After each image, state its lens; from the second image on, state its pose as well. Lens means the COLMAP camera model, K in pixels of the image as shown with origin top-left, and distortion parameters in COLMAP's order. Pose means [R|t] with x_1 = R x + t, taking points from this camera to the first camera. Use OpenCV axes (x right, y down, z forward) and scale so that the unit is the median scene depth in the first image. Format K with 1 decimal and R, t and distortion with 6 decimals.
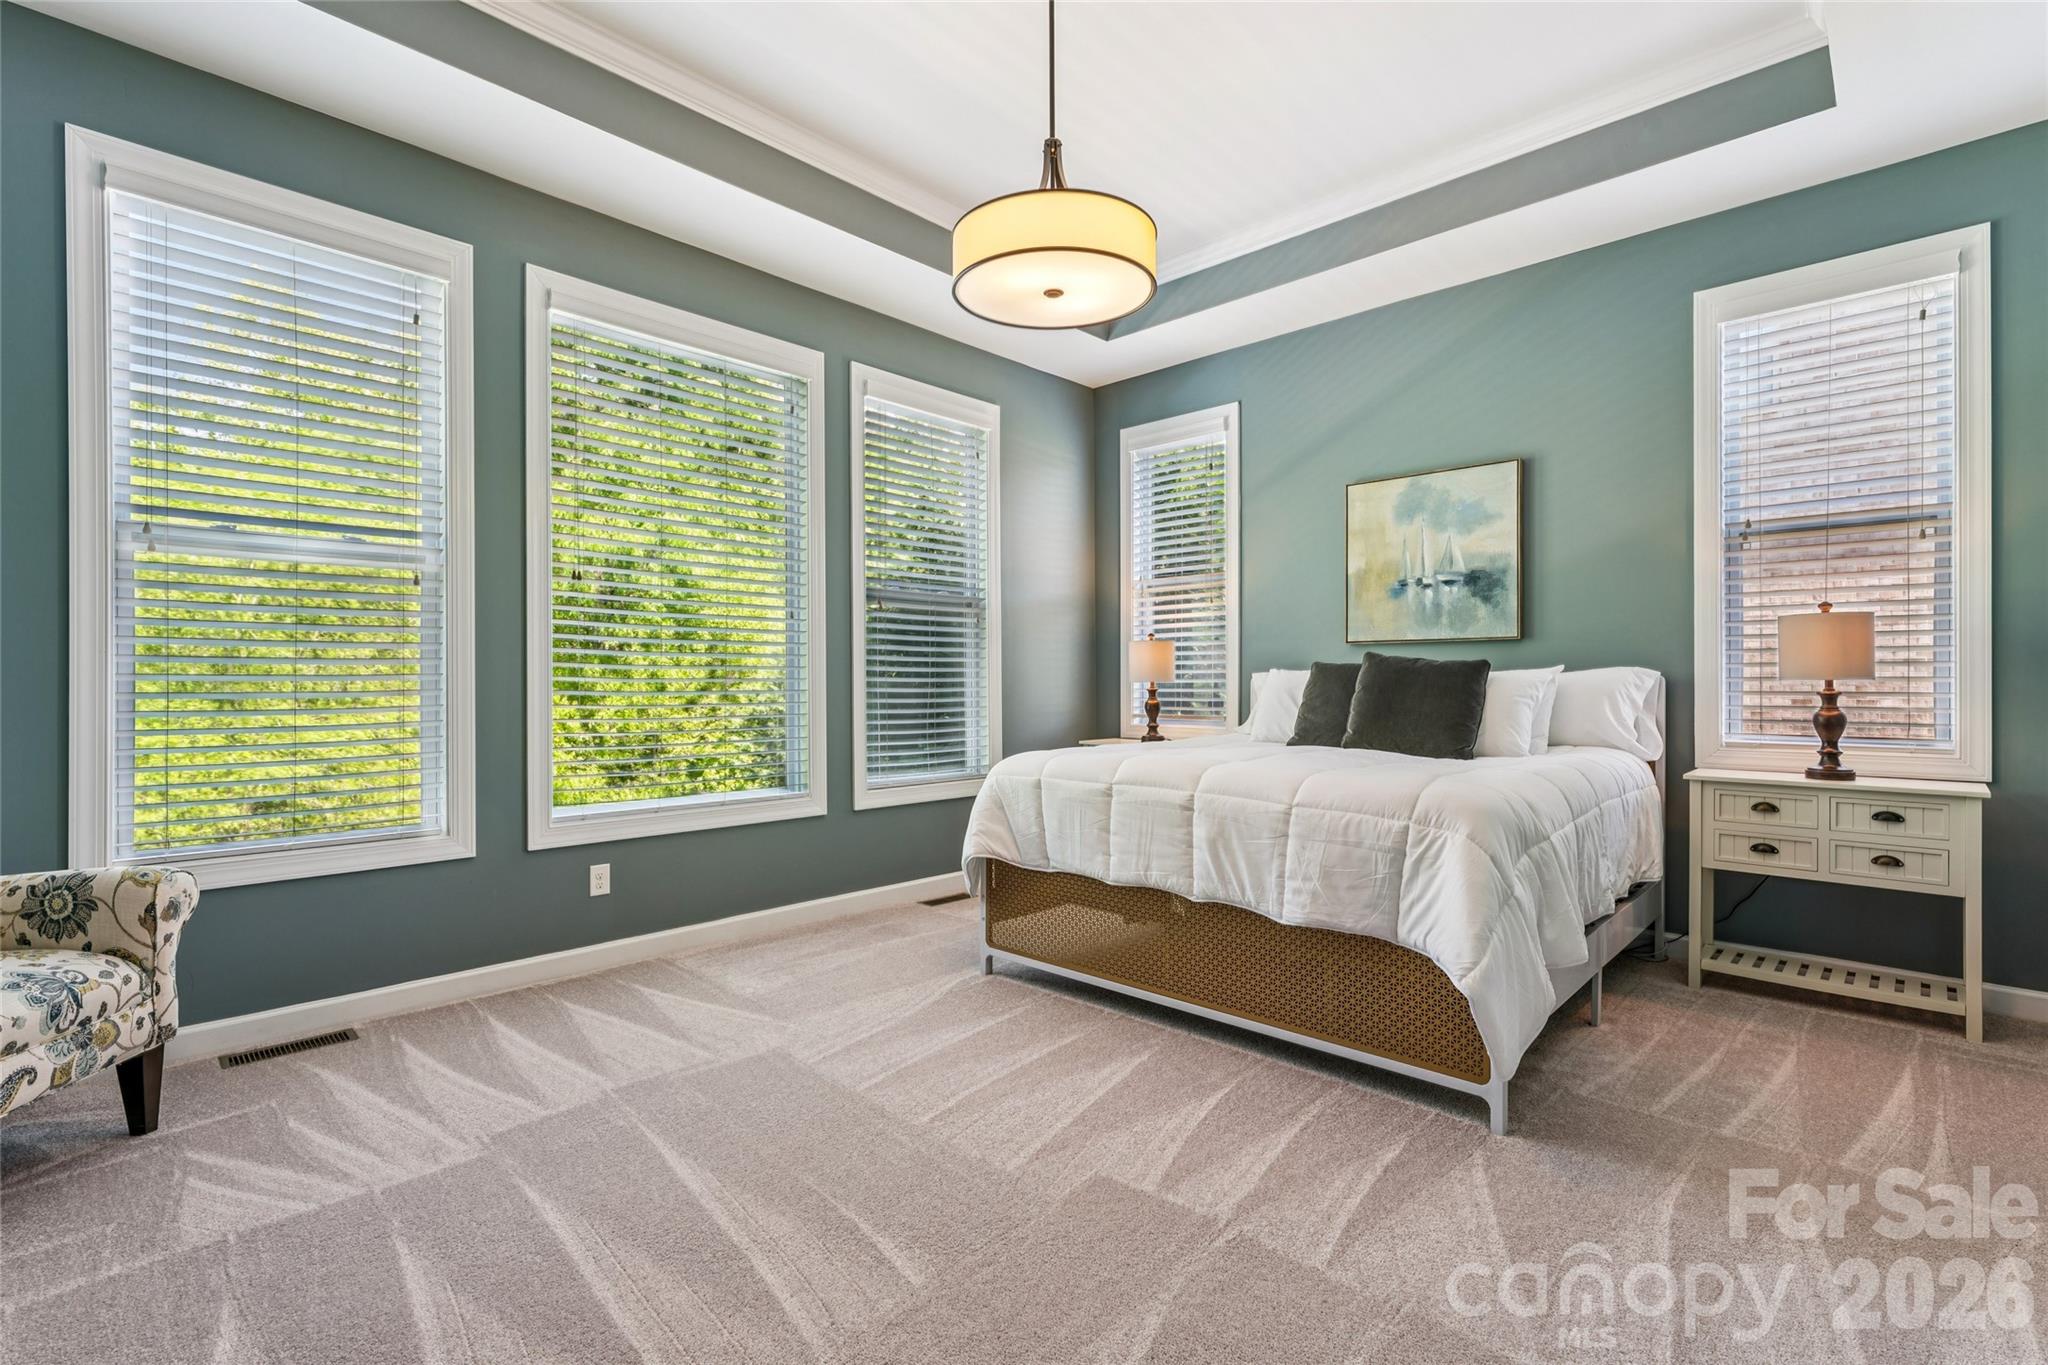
lens RADIAL K [[933.2, 0, 1024.0], [0, 933.2, 682.5], [0, 0, 1]] dist [0.002822, 0.000254]
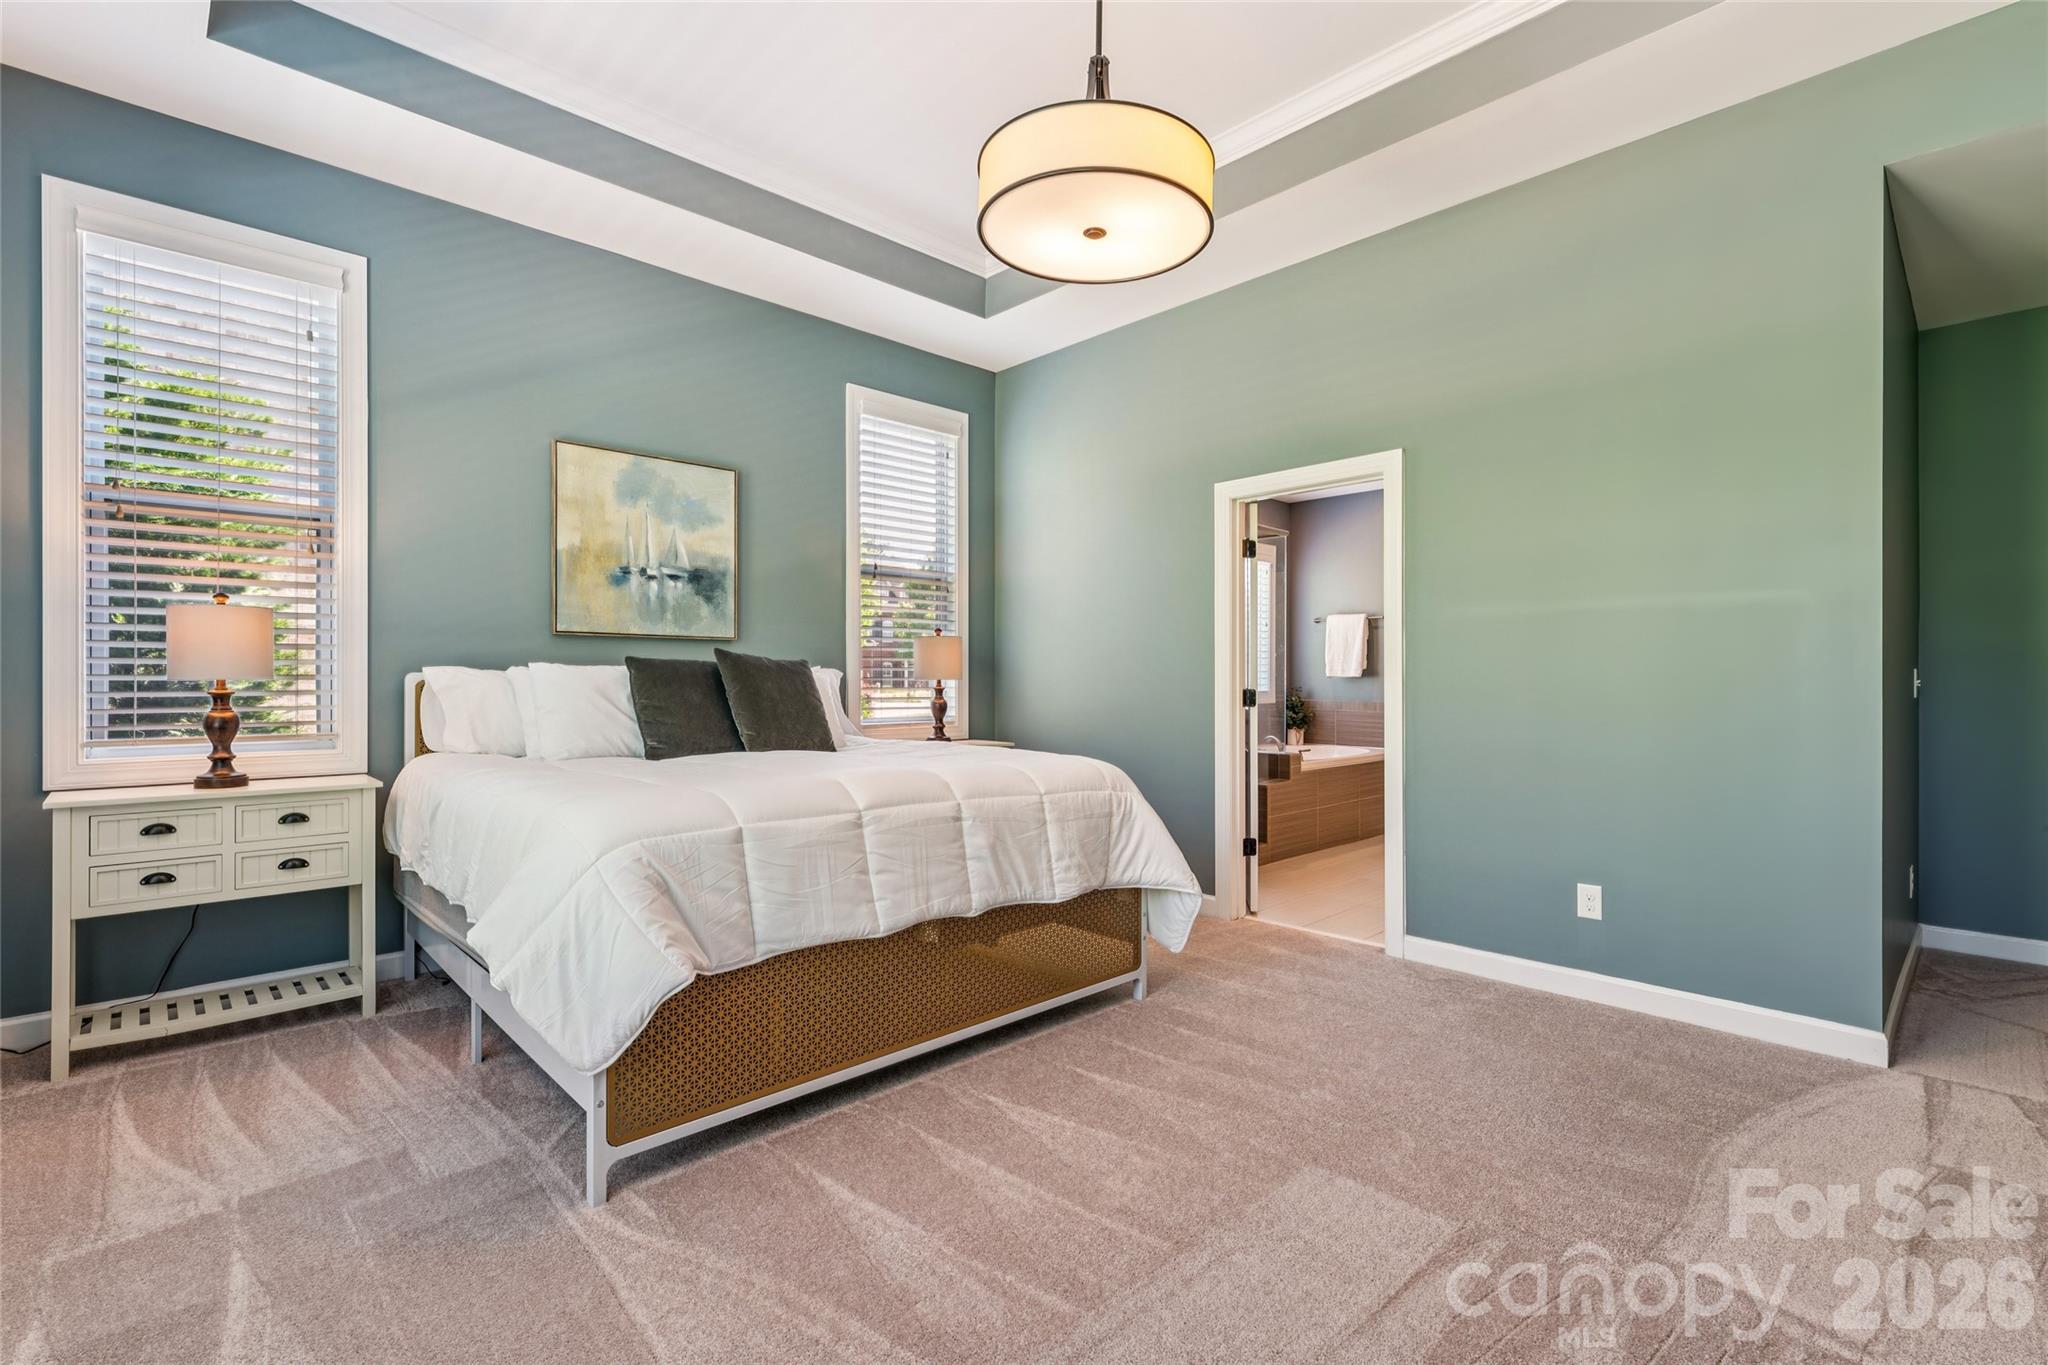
lens RADIAL K [[920.7, 0, 1024.0], [0, 920.7, 682.5], [0, 0, 1]] dist [-0.000563, 0.000211]
pose [[0.044721, -0.000124, 0.998999, -0.494834], [-0.000510, 1.000000, 0.000147, 0.001262], [-0.998999, -0.000516, 0.044721, 0.617400]]
